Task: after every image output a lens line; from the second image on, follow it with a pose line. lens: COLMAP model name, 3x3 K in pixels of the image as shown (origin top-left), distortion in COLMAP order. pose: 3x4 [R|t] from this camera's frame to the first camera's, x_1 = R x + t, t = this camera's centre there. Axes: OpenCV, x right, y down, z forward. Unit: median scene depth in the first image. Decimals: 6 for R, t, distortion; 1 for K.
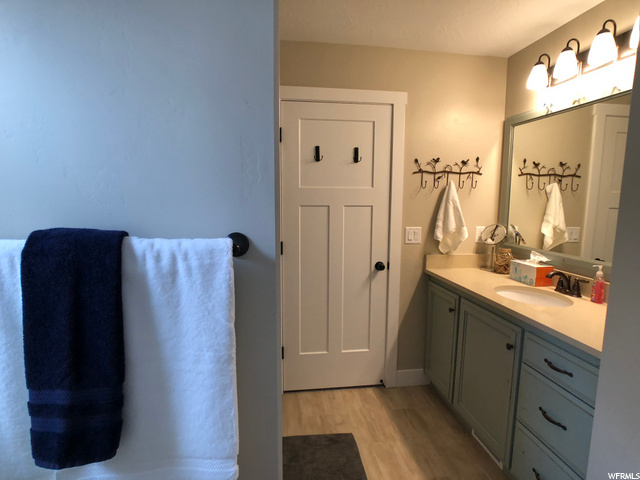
lens RADIAL K [[350.6, 0, 320.0], [0, 350.6, 240.0], [0, 0, 1]] dist [-0.000372, -0.000206]
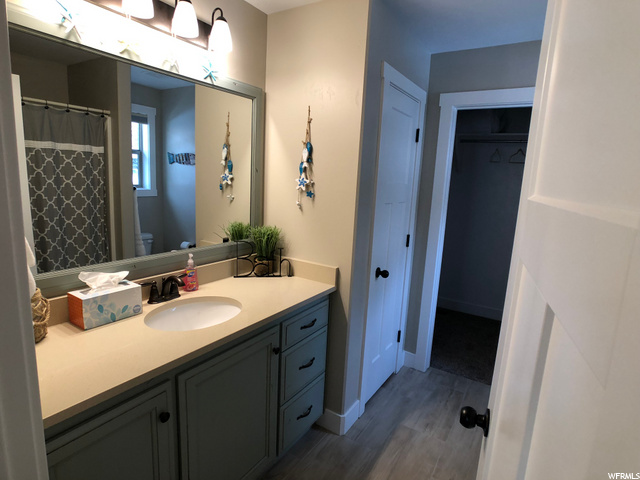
lens RADIAL K [[350.6, 0, 320.0], [0, 350.6, 240.0], [0, 0, 1]] dist [-0.000372, -0.000206]
pose [[-0.742585, -0.159507, 0.650480, -0.112342], [0.031810, 0.961731, 0.272144, -0.227538], [-0.668996, 0.222782, -0.709093, 1.468011]]
